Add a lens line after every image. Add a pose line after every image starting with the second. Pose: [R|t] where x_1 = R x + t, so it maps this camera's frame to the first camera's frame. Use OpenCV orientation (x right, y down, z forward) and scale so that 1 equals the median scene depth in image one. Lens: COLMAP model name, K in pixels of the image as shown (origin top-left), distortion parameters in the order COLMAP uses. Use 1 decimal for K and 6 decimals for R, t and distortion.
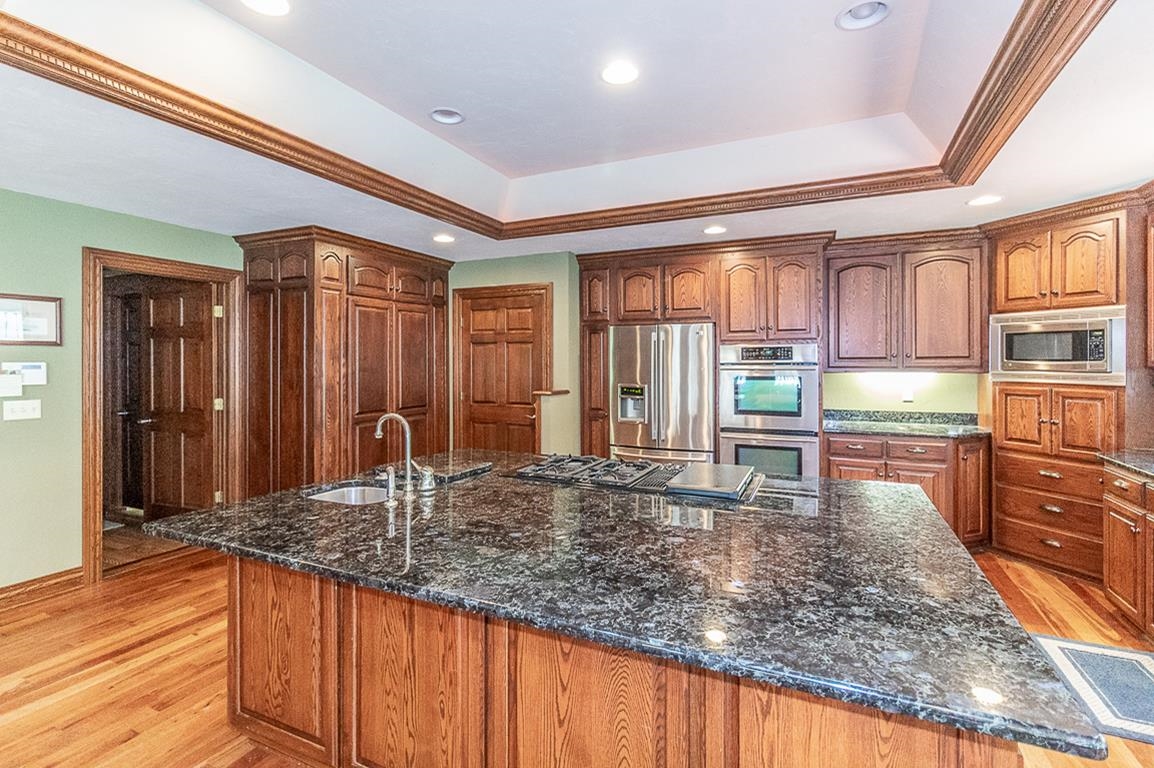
lens RADIAL K [[548.7, 0, 577.7], [0, 548.7, 359.5], [0, 0, 1]] dist [0.002665, -0.002170]
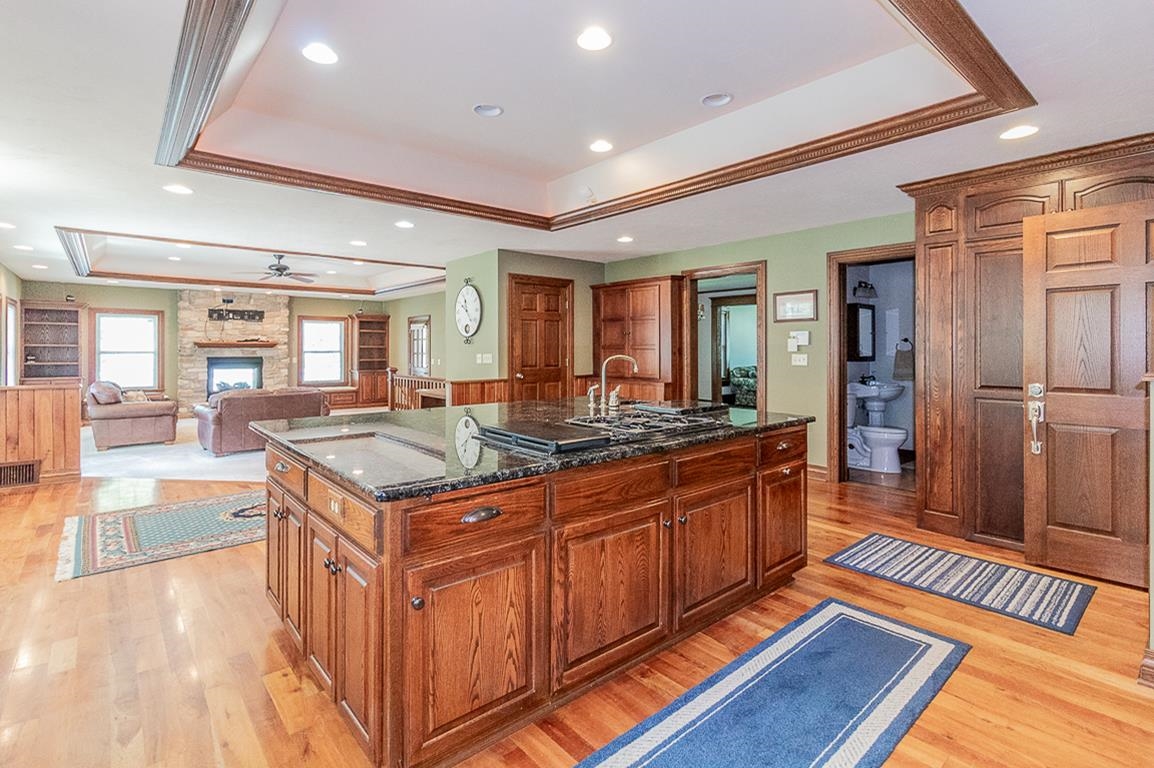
lens RADIAL K [[548.7, 0, 568.1], [0, 548.7, 349.5], [0, 0, 1]] dist [0.002665, -0.002170]
pose [[-0.426338, 0.003649, -0.904557, 0.634055], [0.003526, 0.999991, 0.002372, 0.042597], [0.904557, -0.002178, -0.426347, 0.849632]]
